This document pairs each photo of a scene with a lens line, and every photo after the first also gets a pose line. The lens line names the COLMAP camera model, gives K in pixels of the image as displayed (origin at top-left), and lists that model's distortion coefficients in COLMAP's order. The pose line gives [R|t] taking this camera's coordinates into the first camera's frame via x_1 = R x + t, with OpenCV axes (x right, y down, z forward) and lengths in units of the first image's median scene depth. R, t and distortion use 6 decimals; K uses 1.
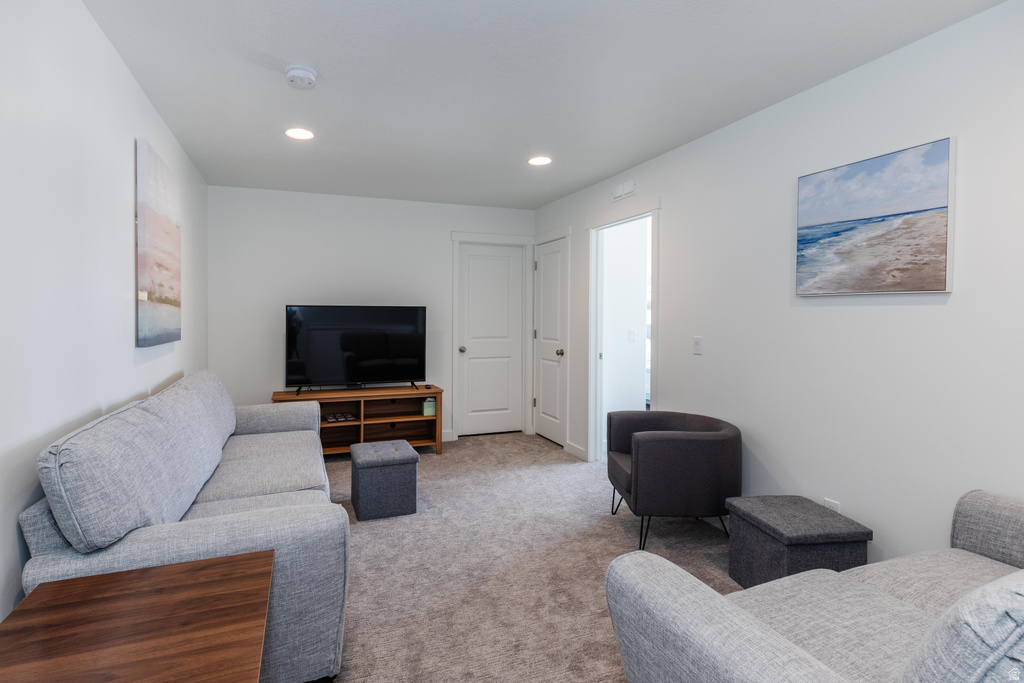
lens RADIAL K [[466.0, 0, 513.8], [0, 466.0, 307.0], [0, 0, 1]] dist [0.002875, -0.000633]
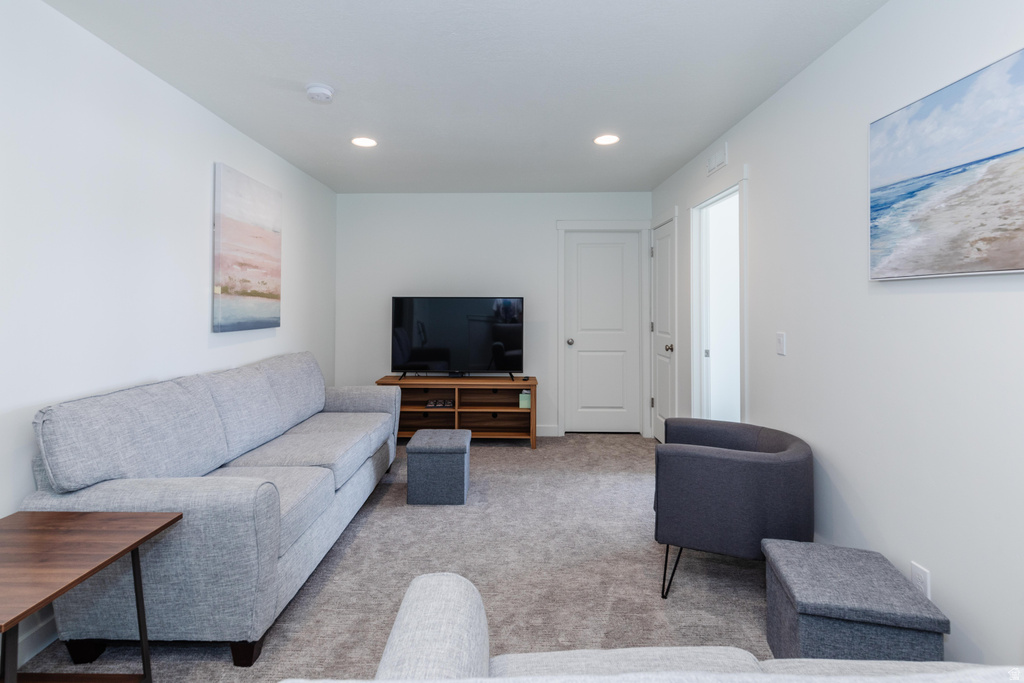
lens RADIAL K [[477.2, 0, 512.3], [0, 477.2, 282.7], [0, 0, 1]] dist [0.003532, 0.000028]
pose [[0.940861, -0.016299, -0.338402, 0.328581], [0.005667, 0.999460, -0.032380, 0.001572], [0.338746, 0.028548, 0.940445, 0.082798]]
